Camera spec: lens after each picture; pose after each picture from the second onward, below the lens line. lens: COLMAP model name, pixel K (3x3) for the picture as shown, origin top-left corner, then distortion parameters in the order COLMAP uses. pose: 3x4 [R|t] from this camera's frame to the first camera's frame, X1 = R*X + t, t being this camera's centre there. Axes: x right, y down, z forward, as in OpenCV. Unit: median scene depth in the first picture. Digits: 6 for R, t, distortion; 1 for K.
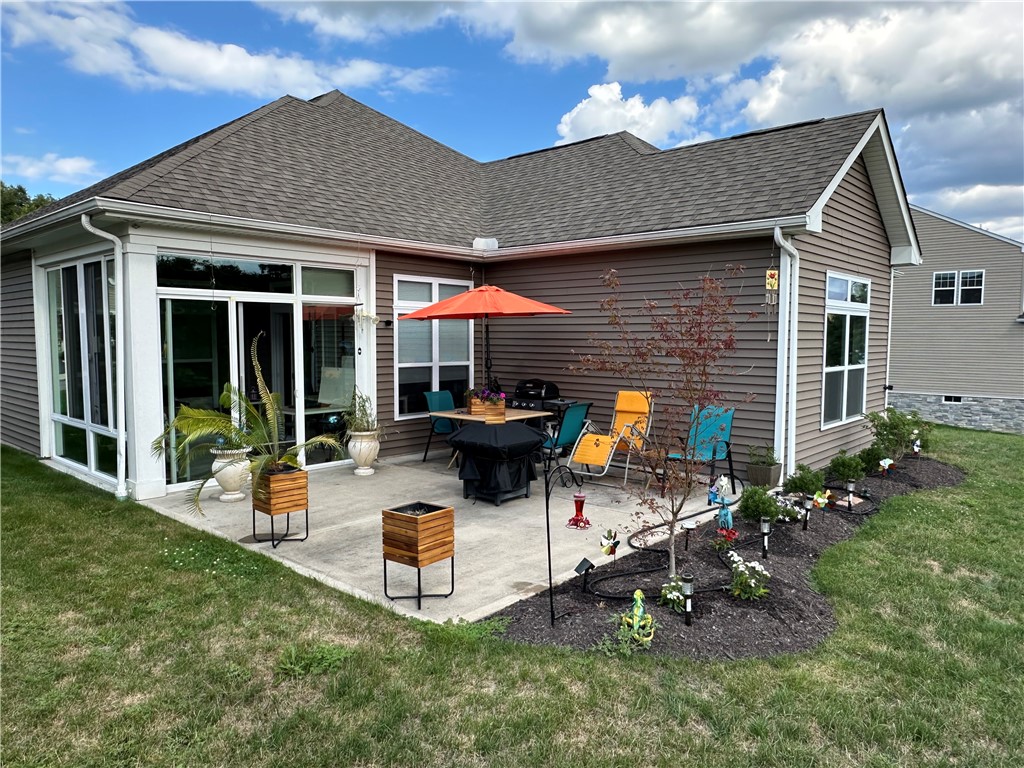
lens RADIAL K [[702.4, 0, 514.0], [0, 702.4, 388.1], [0, 0, 1]] dist [-0.009366, 0.015886]
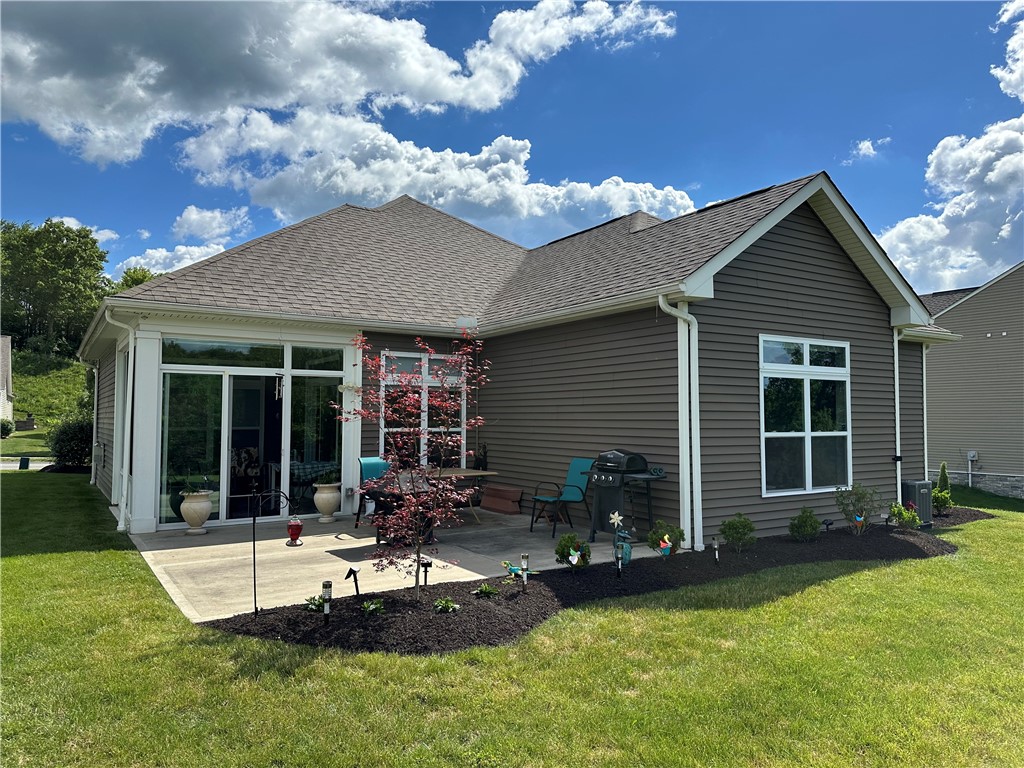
lens RADIAL K [[717.8, 0, 511.8], [0, 717.8, 385.5], [0, 0, 1]] dist [0.047986, -0.050934]
pose [[0.965199, -0.014323, -0.261125, 0.359197], [-0.016666, 0.993101, -0.116075, 0.028232], [0.260986, 0.116388, 0.958301, -0.065331]]
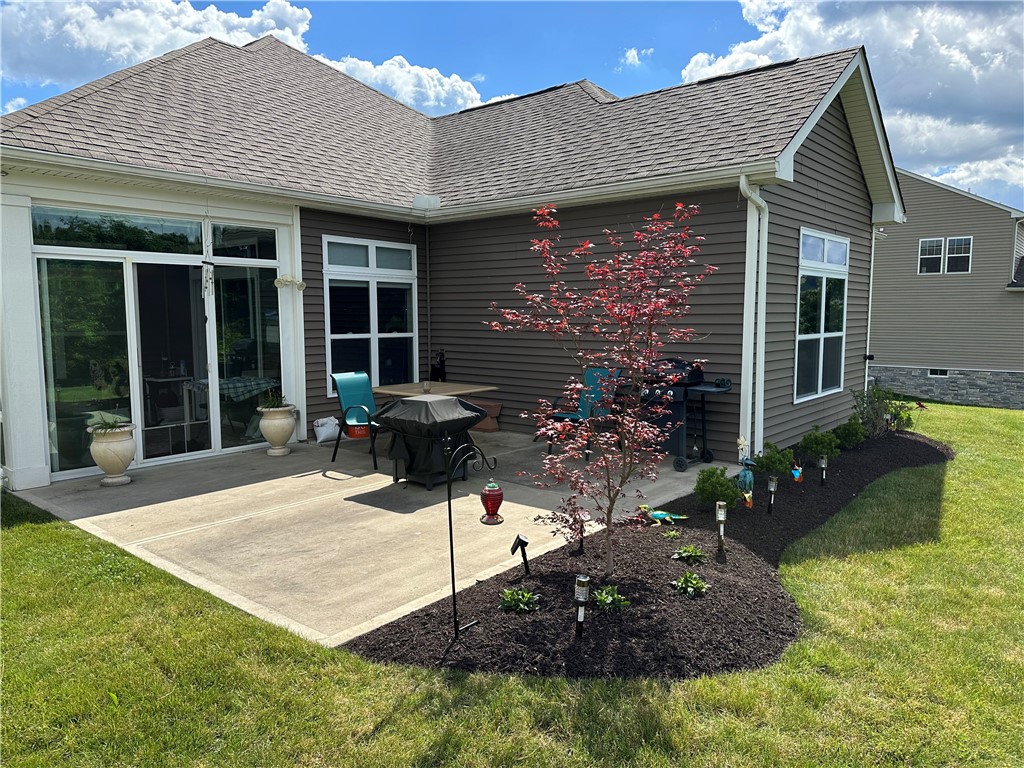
lens RADIAL K [[717.8, 0, 510.2], [0, 717.8, 383.1], [0, 0, 1]] dist [0.047986, -0.050934]
pose [[0.999651, -0.008456, 0.025032, 0.046282], [0.007912, 0.999732, 0.021753, 0.009362], [-0.025209, -0.021547, 0.999450, 0.072060]]
